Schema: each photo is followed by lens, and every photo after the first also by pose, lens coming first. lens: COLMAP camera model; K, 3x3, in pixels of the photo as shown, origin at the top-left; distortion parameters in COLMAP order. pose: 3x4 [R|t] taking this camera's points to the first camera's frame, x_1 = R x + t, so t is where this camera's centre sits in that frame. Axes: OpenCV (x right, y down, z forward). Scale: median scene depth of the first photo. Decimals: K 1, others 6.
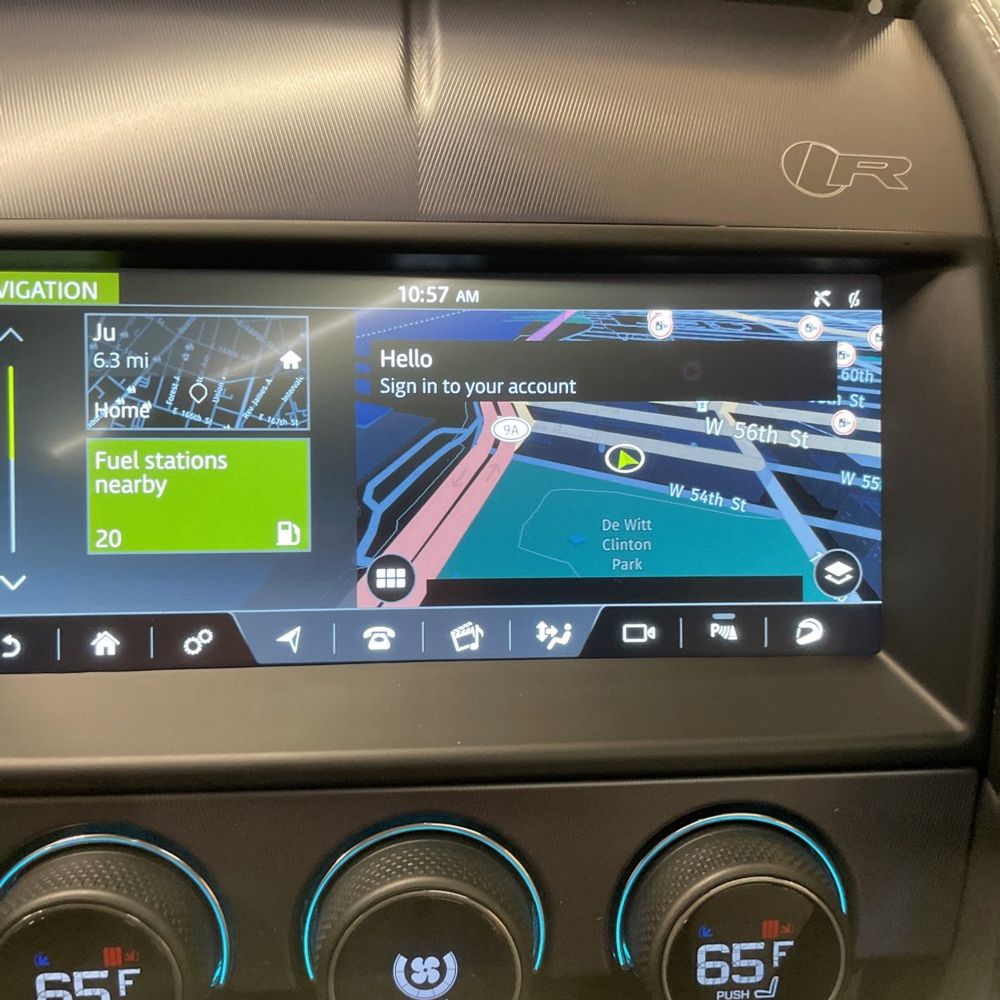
lens RADIAL K [[1009.9, 0, 510.3], [0, 1009.9, 486.4], [0, 0, 1]] dist [0.088986, -0.124323]
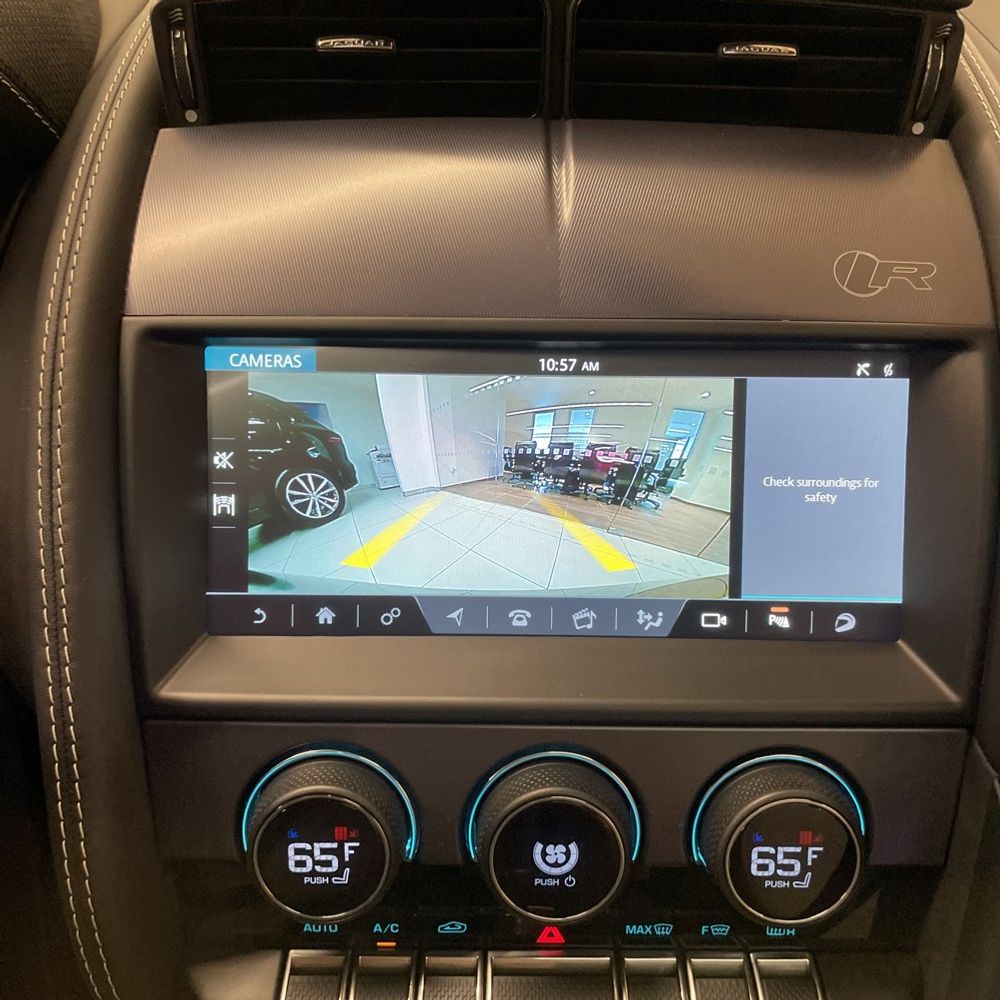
lens RADIAL K [[1019.8, 0, 506.3], [0, 1019.8, 489.8], [0, 0, 1]] dist [0.106607, -0.147194]
pose [[0.997408, 0.021009, -0.068813, -0.062323], [-0.018079, 0.998915, 0.042920, -0.088473], [0.069640, -0.041565, 0.996706, -0.396786]]
